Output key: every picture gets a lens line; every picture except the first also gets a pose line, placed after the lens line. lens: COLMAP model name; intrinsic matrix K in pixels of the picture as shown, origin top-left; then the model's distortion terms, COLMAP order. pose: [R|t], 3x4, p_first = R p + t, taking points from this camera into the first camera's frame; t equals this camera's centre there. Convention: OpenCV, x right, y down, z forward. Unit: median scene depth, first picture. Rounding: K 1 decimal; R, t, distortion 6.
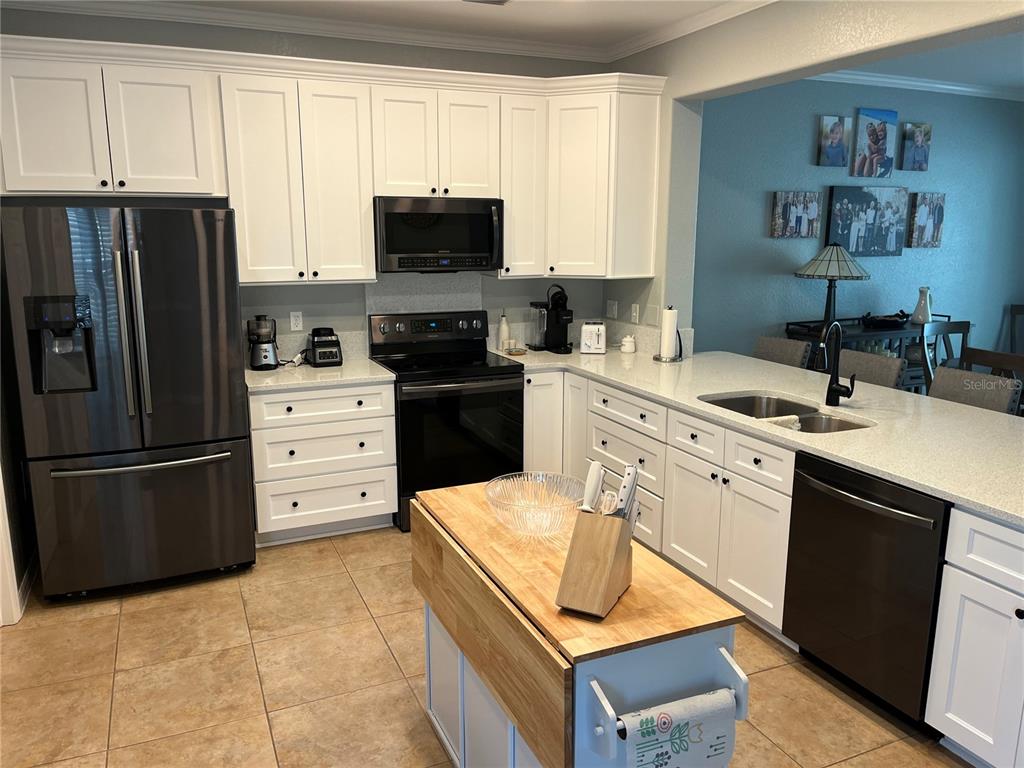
lens RADIAL K [[770.6, 0, 491.5], [0, 770.6, 384.0], [0, 0, 1]] dist [0.073291, -0.091793]
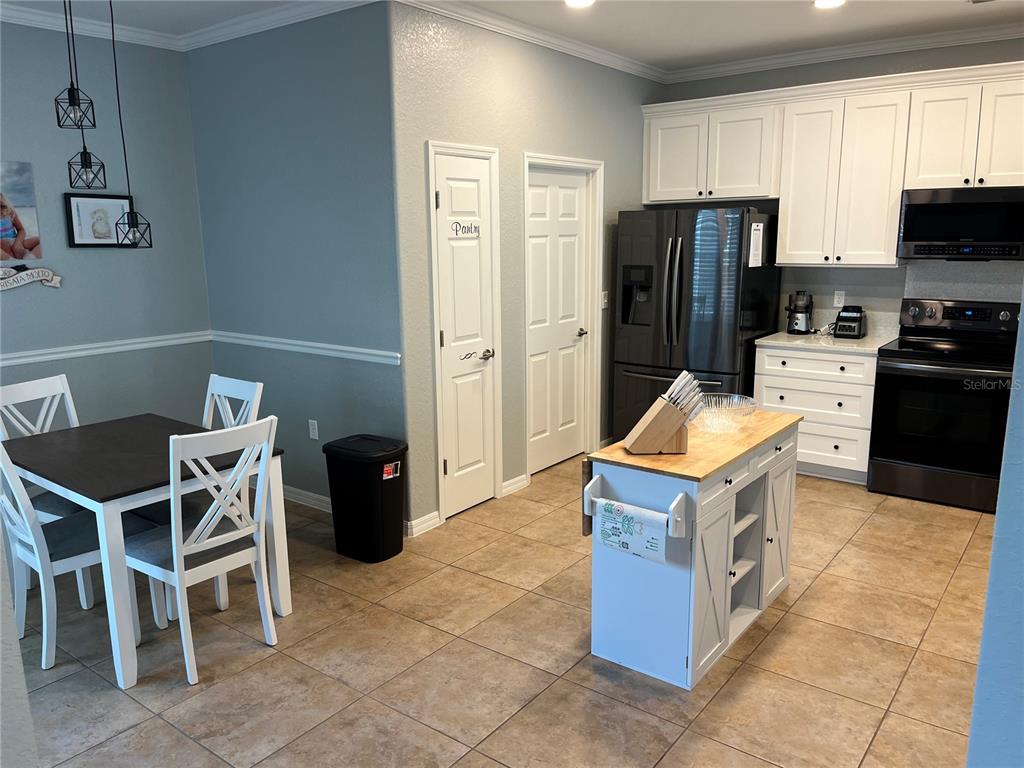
lens RADIAL K [[778.6, 0, 512.0], [0, 778.6, 384.0], [0, 0, 1]] dist [0.067660, -0.083124]
pose [[0.489860, 0.162950, -0.856437, 0.436400], [-0.164212, 0.982039, 0.092922, 0.013783], [0.856196, 0.095119, 0.507820, -0.023458]]
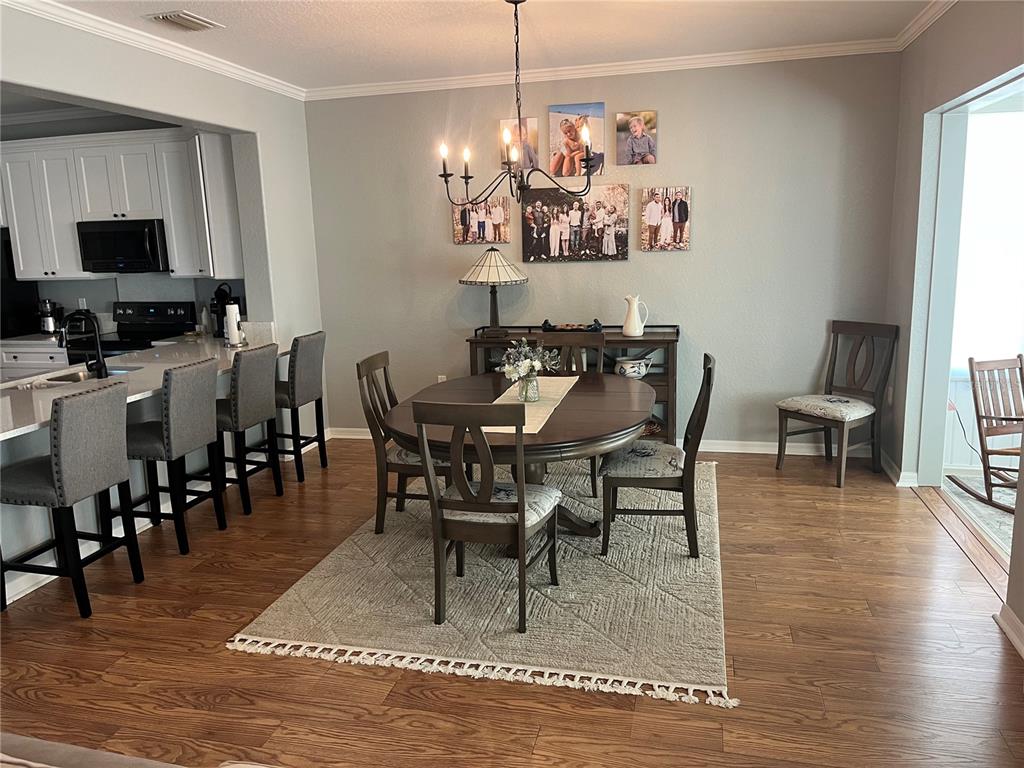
lens RADIAL K [[778.6, 0, 512.0], [0, 778.6, 384.0], [0, 0, 1]] dist [0.067660, -0.083124]
pose [[0.789276, 0.089996, -0.607408, 1.073766], [-0.093259, 0.995295, 0.026284, -0.035855], [0.606915, 0.035901, 0.793955, 0.227889]]
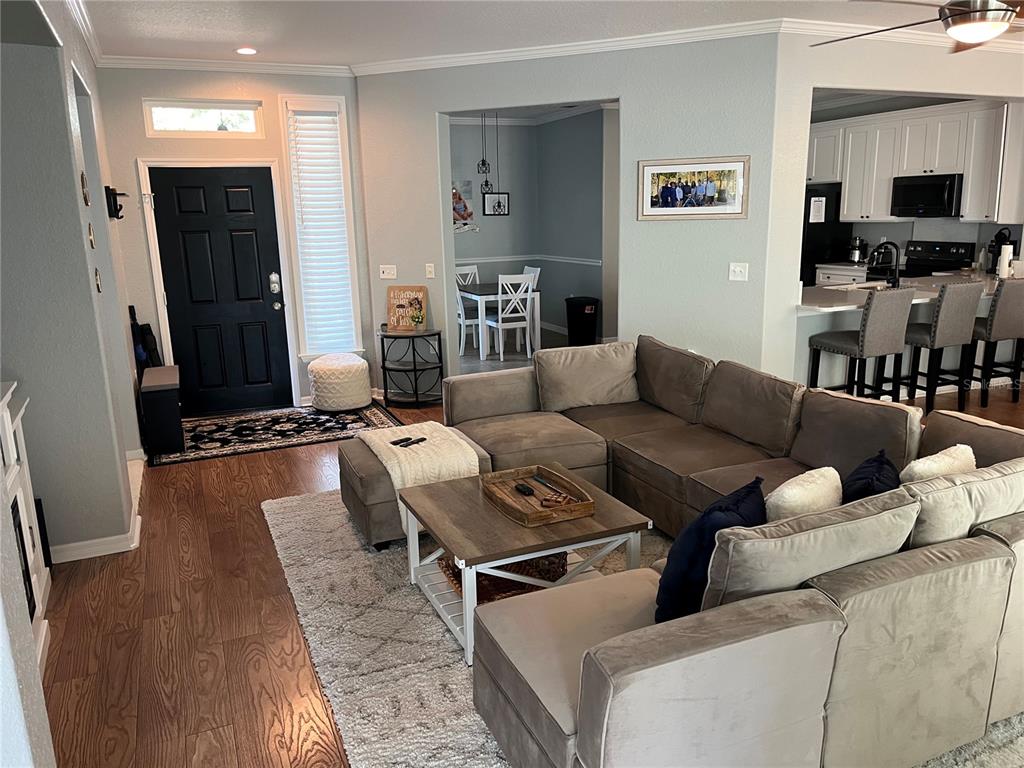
lens RADIAL K [[771.6, 0, 512.0], [0, 771.6, 384.0], [0, 0, 1]] dist [0.103279, -0.136506]
pose [[-0.002362, 0.218591, -0.975814, 1.393705], [-0.175947, 0.960502, 0.215587, 0.000701], [0.984397, 0.172201, 0.036192, 0.050429]]
